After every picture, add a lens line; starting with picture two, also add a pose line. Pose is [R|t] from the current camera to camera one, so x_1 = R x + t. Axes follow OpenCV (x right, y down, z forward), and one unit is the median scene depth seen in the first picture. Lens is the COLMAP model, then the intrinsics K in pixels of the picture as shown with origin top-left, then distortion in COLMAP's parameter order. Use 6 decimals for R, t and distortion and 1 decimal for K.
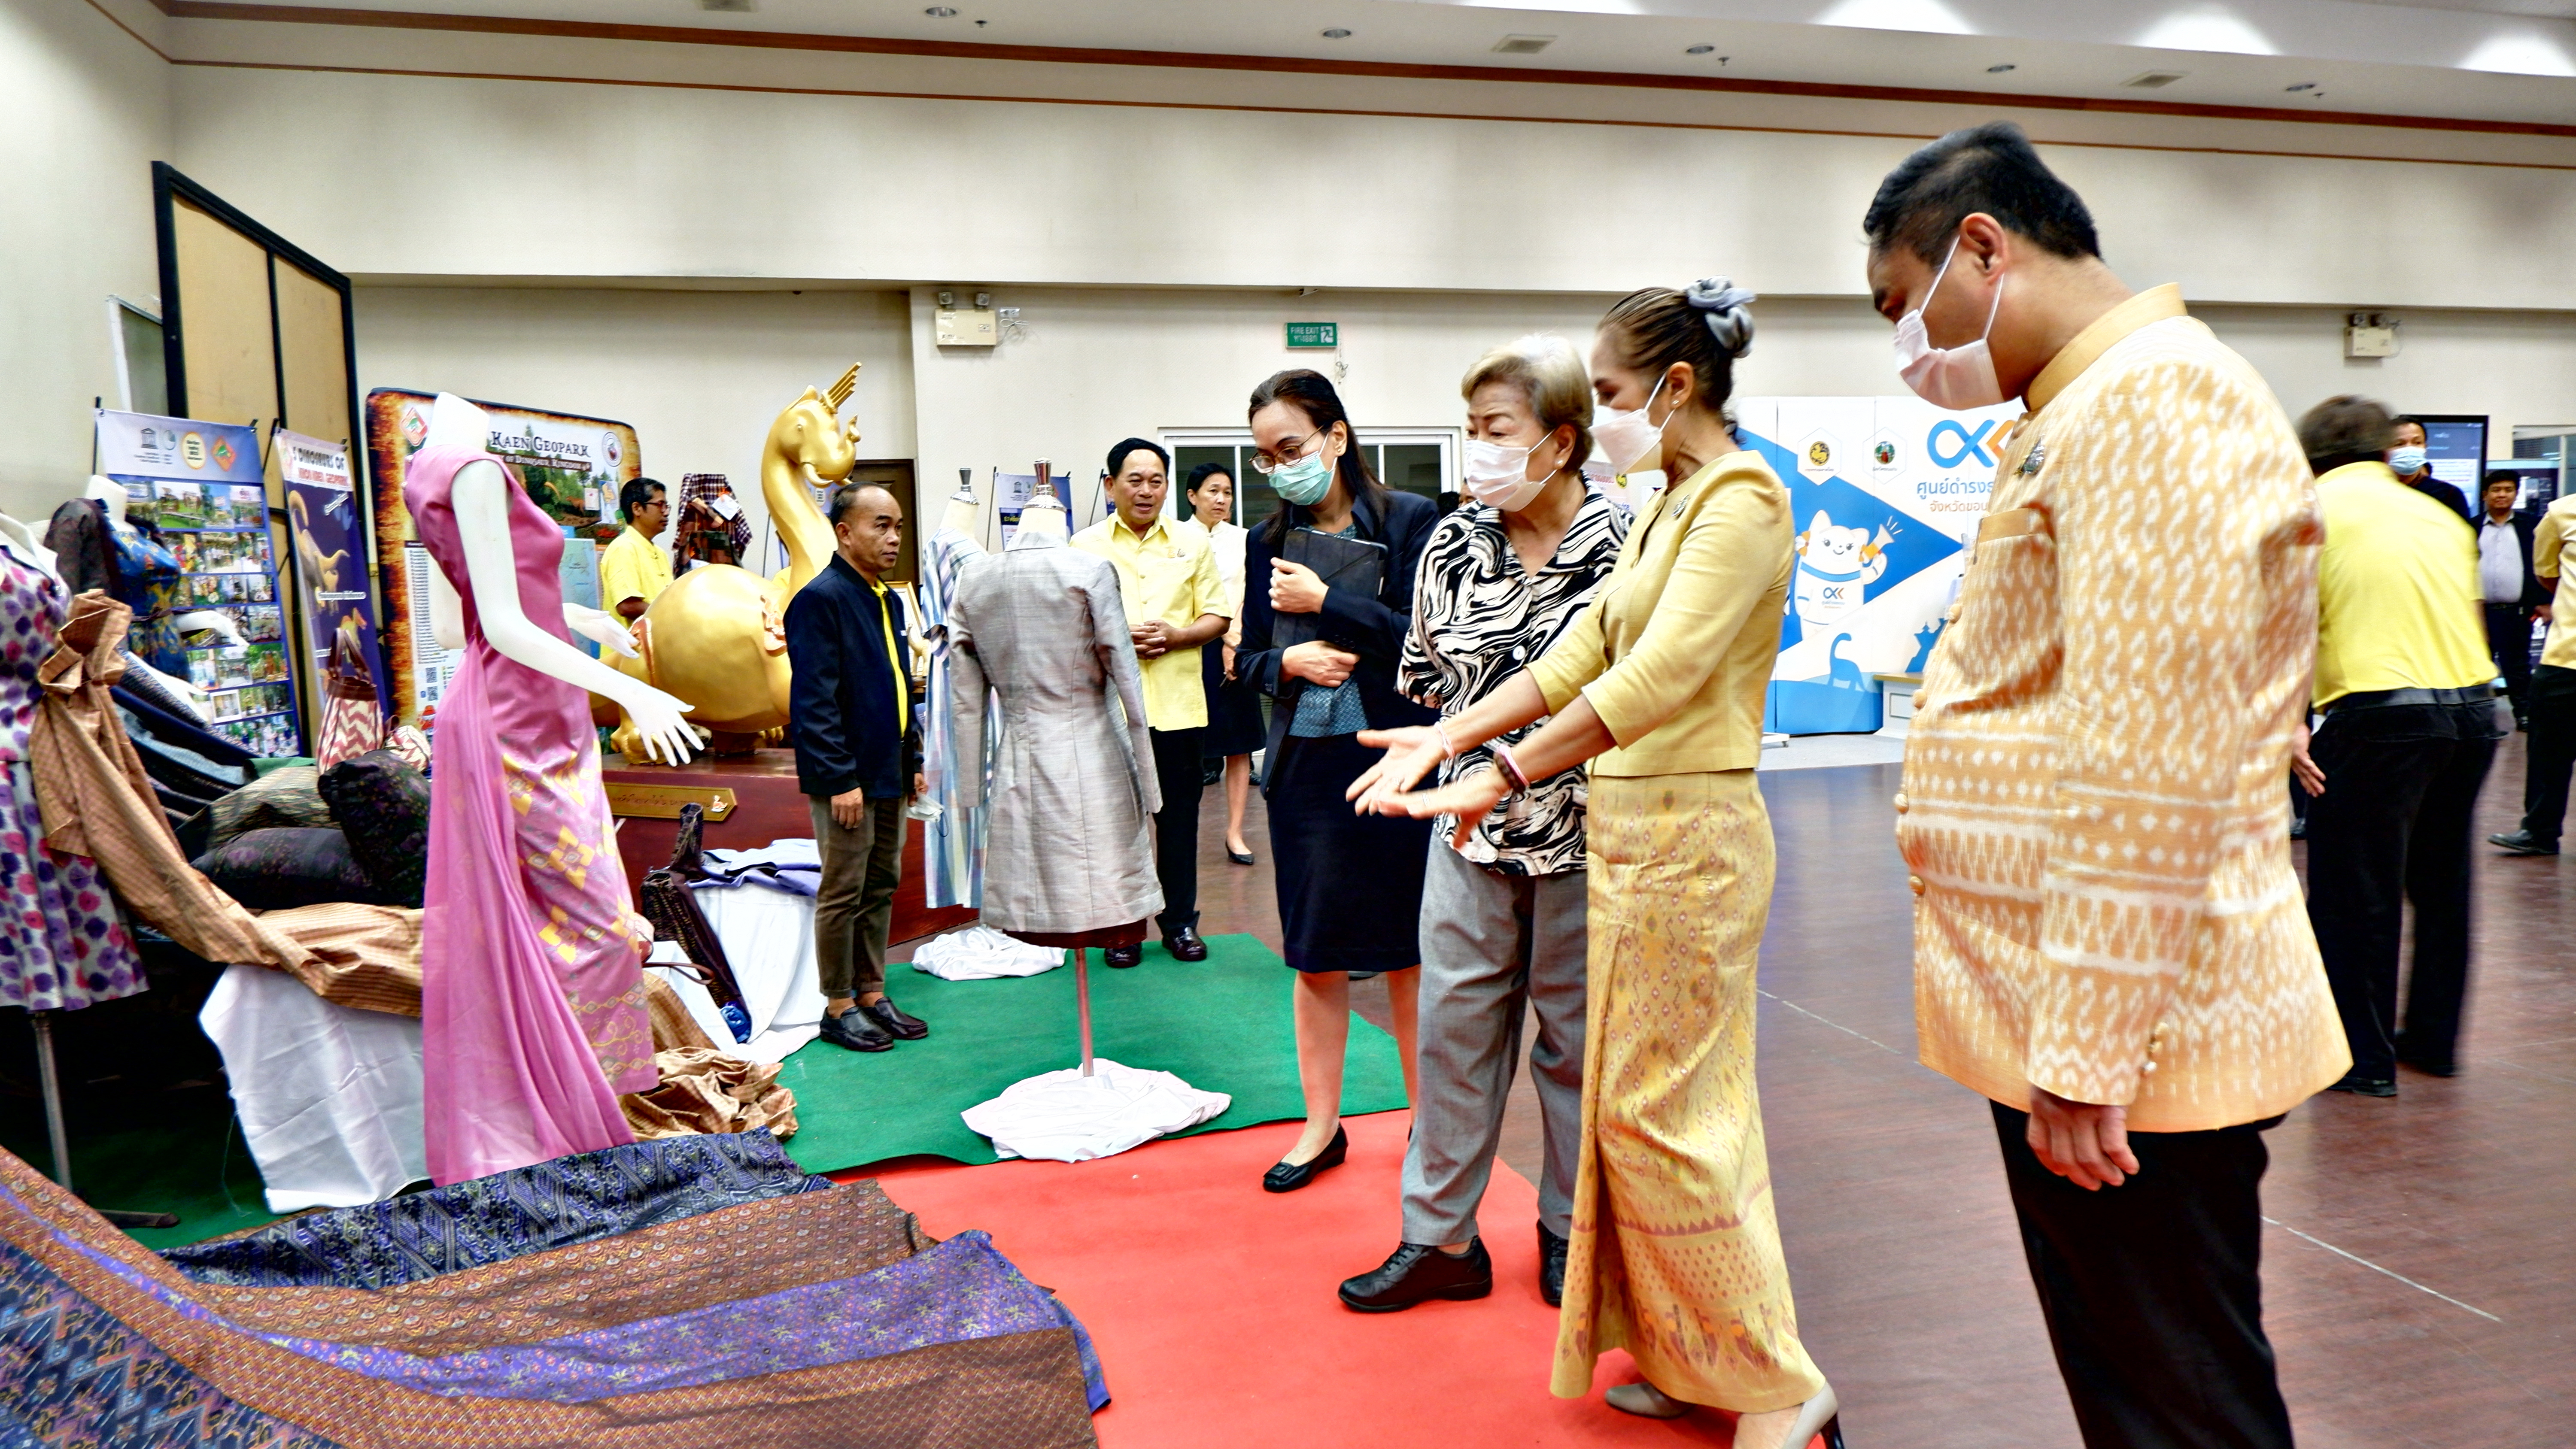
lens RADIAL K [[1681.9, 0, 1288.0], [0, 1681.9, 724.5], [0, 0, 1]] dist [-0.012139, 0.000669]
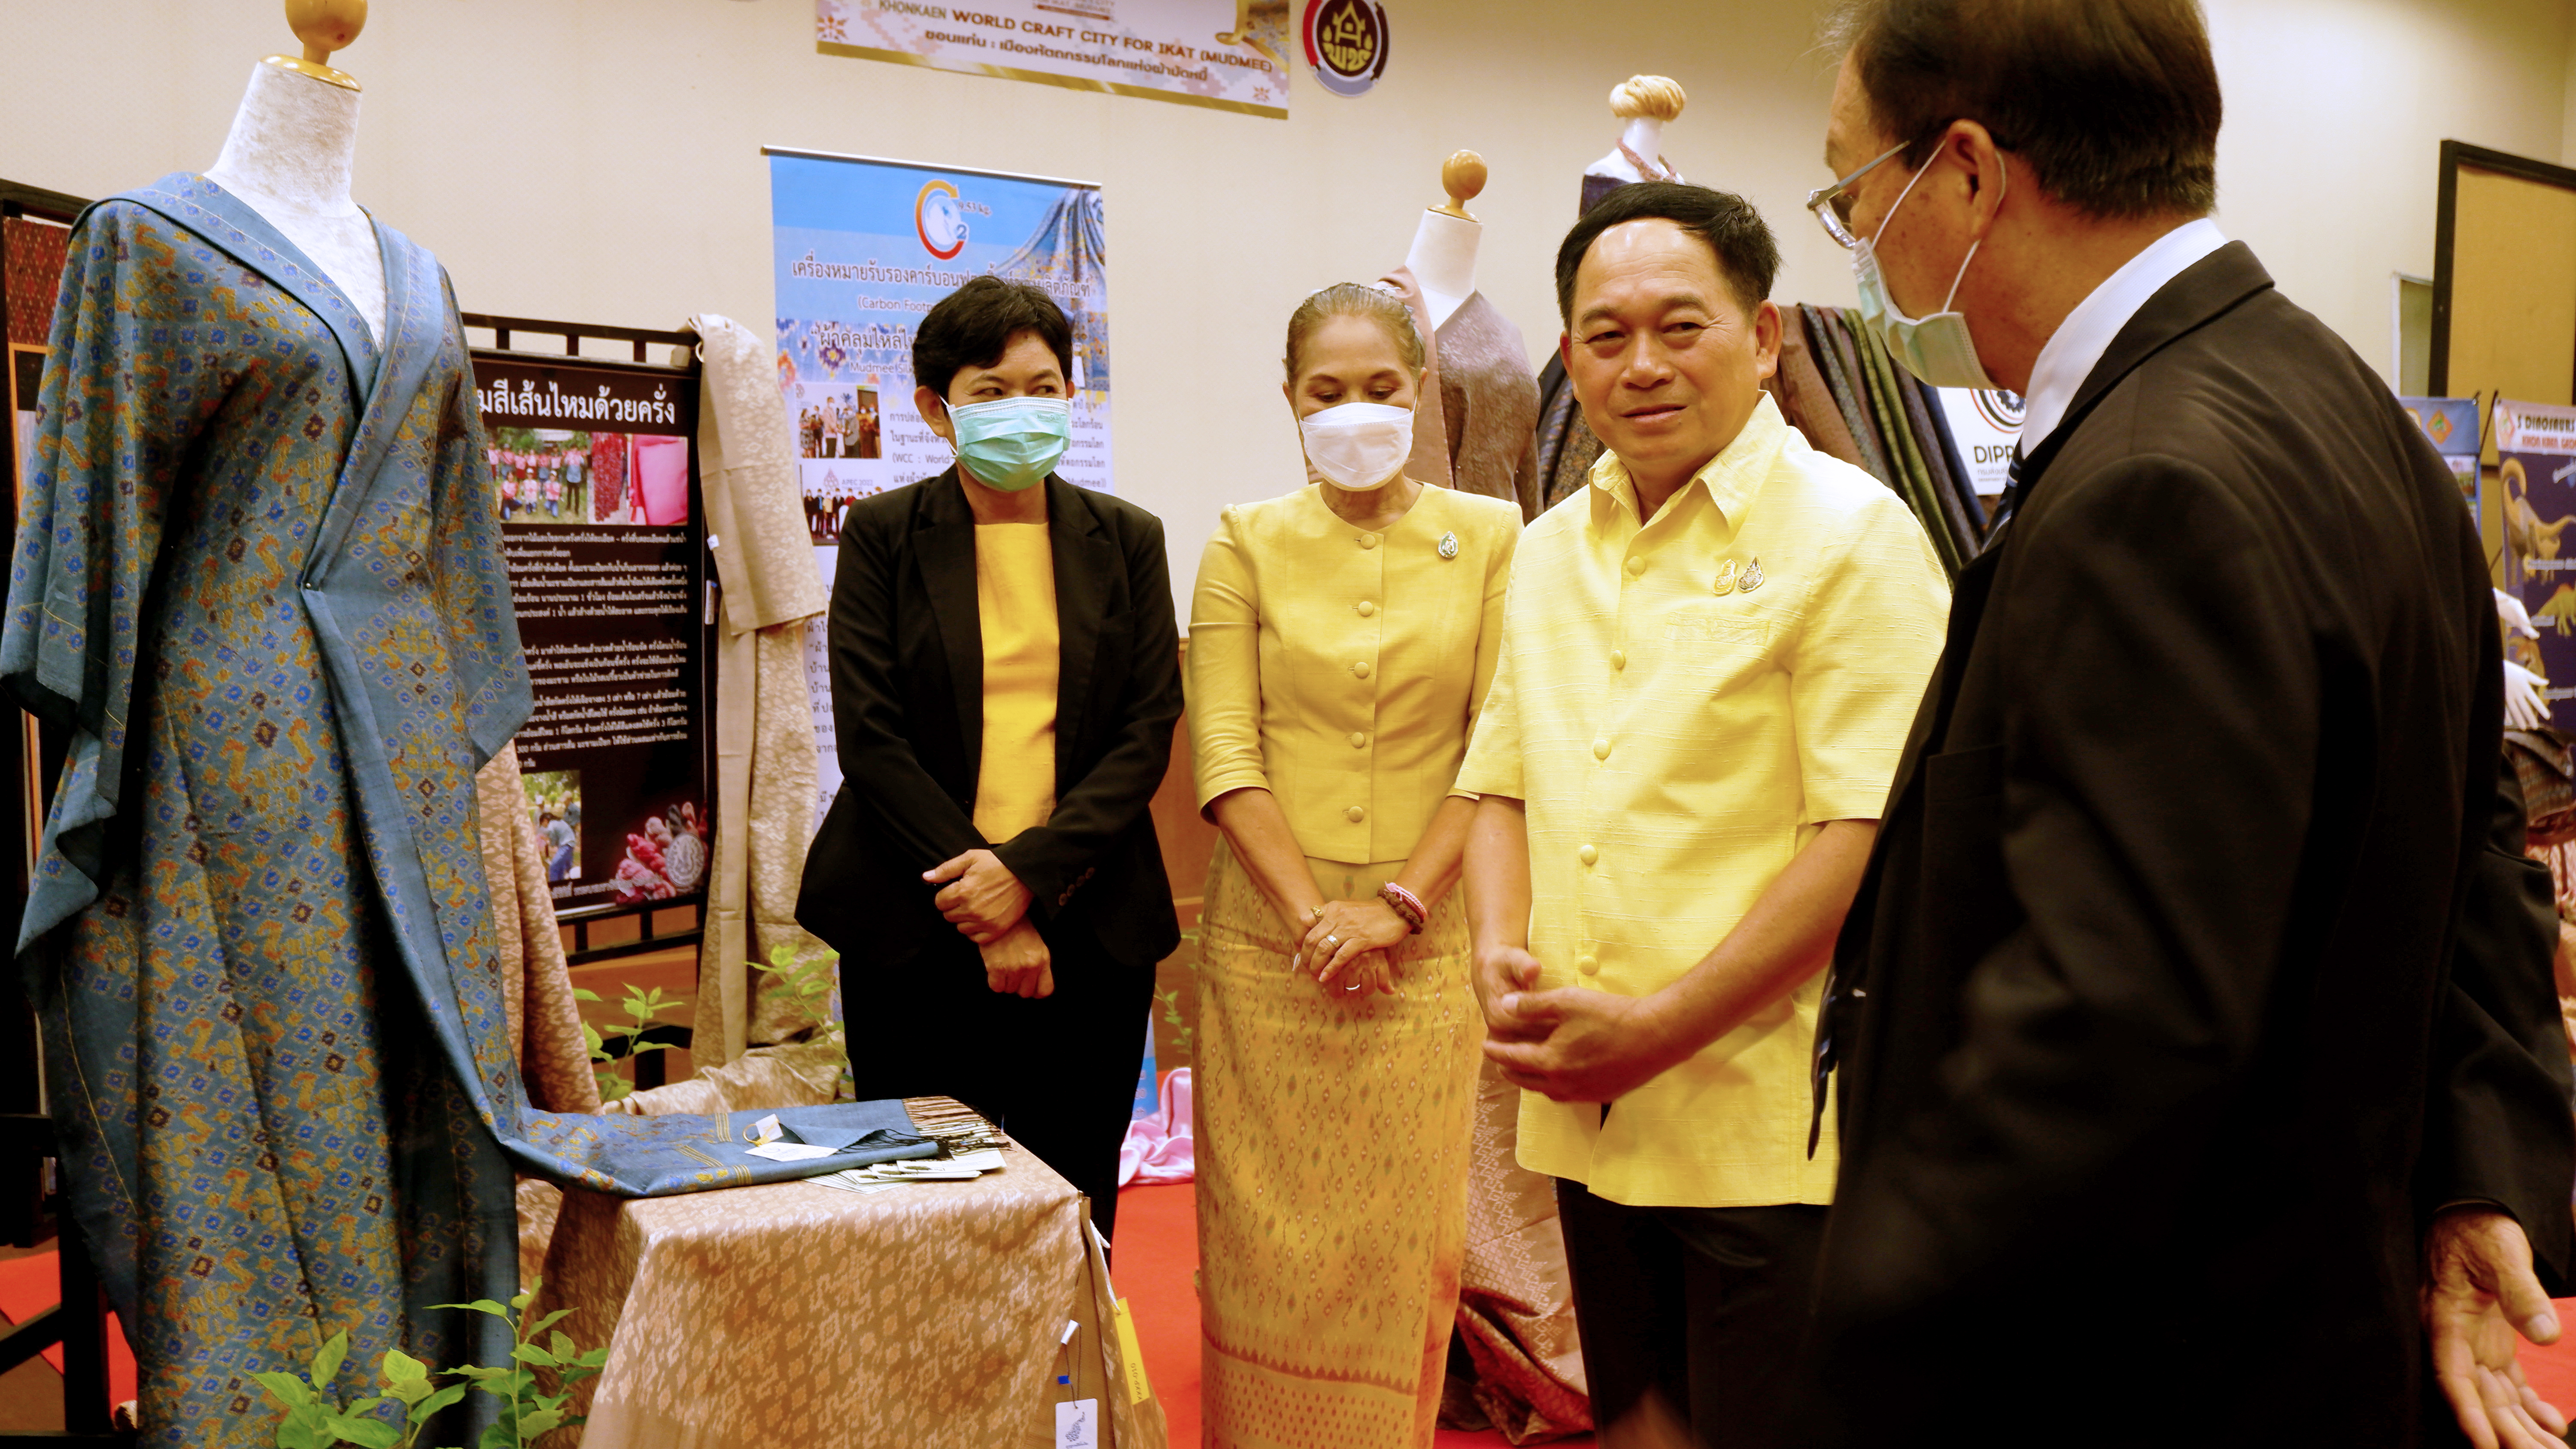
lens RADIAL K [[2477.9, 0, 1288.0], [0, 2477.9, 724.5], [0, 0, 1]] dist [-0.033132, 0.032098]
pose [[0.416941, 0.098136, -0.903620, 0.831188], [-0.098574, 0.993173, 0.062378, -0.002406], [0.903572, 0.063066, 0.423769, -0.517072]]
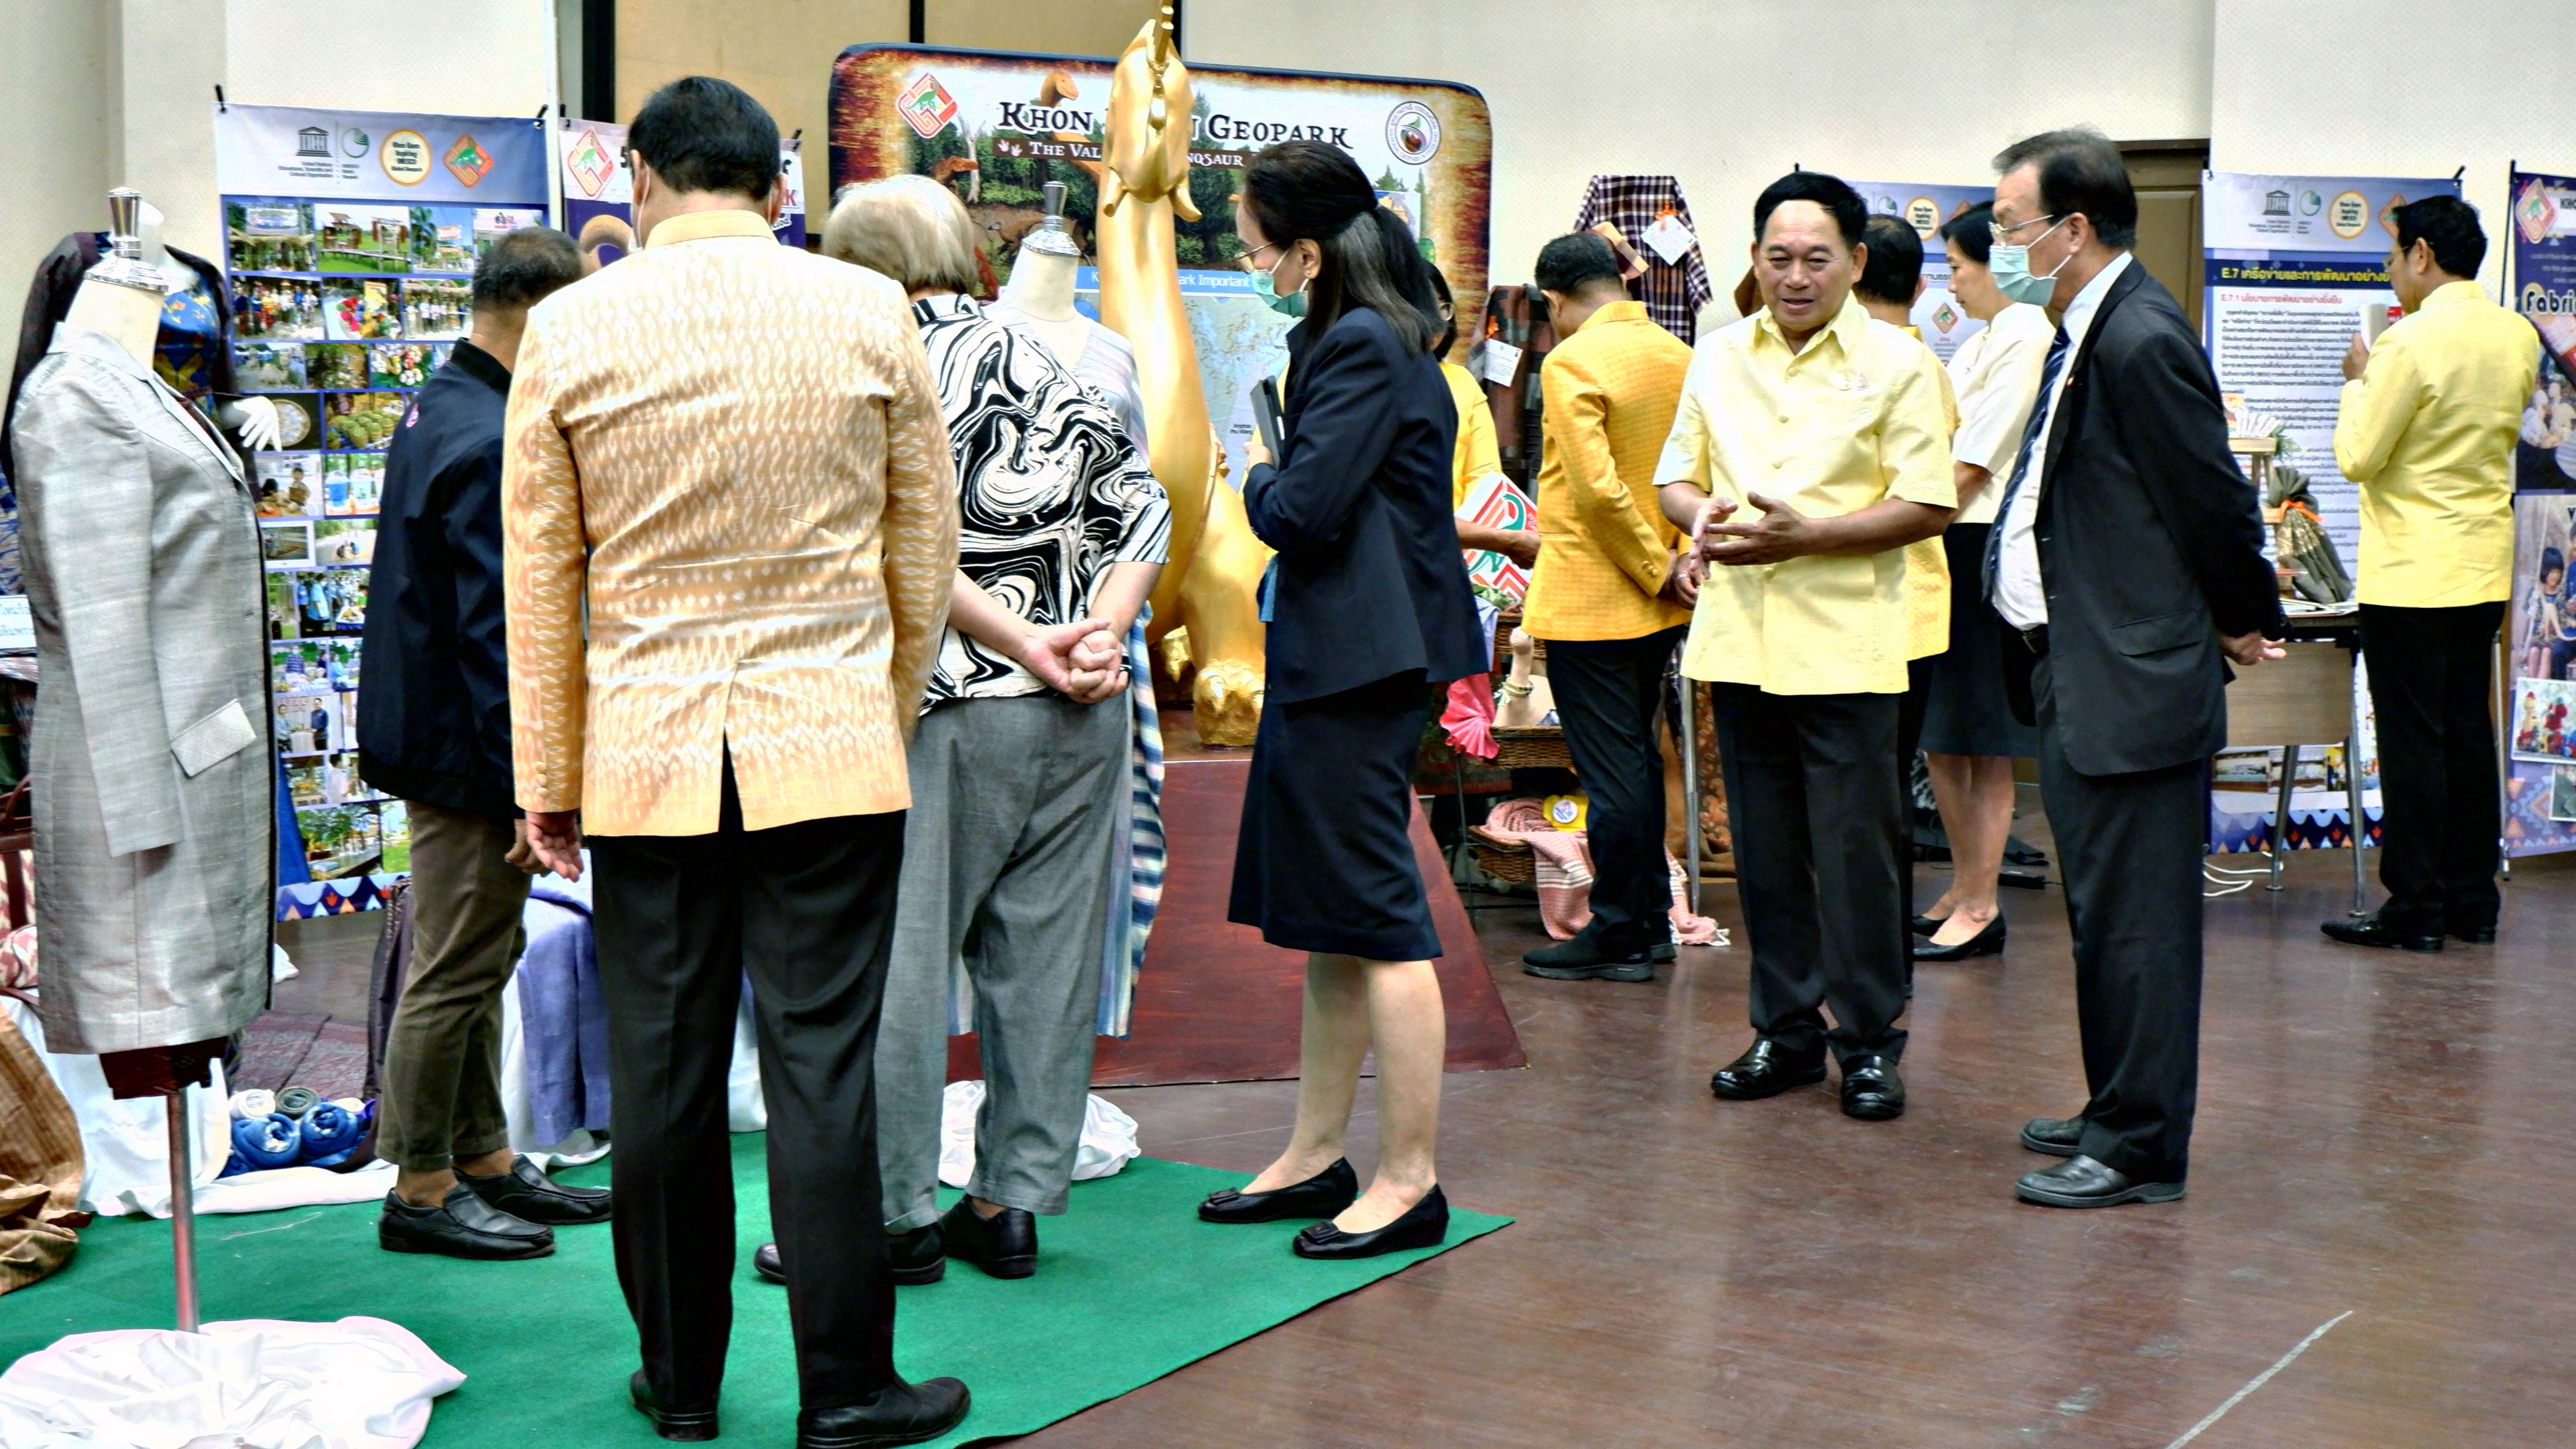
lens RADIAL K [[3390.0, 0, 1288.0], [0, 3390.0, 724.5], [0, 0, 1]] dist [-0.014897, -0.006642]
pose [[0.651482, 0.116643, -0.749644, 1.057800], [-0.100631, 0.992665, 0.067003, -0.108645], [0.751961, 0.031786, 0.658441, 0.638437]]
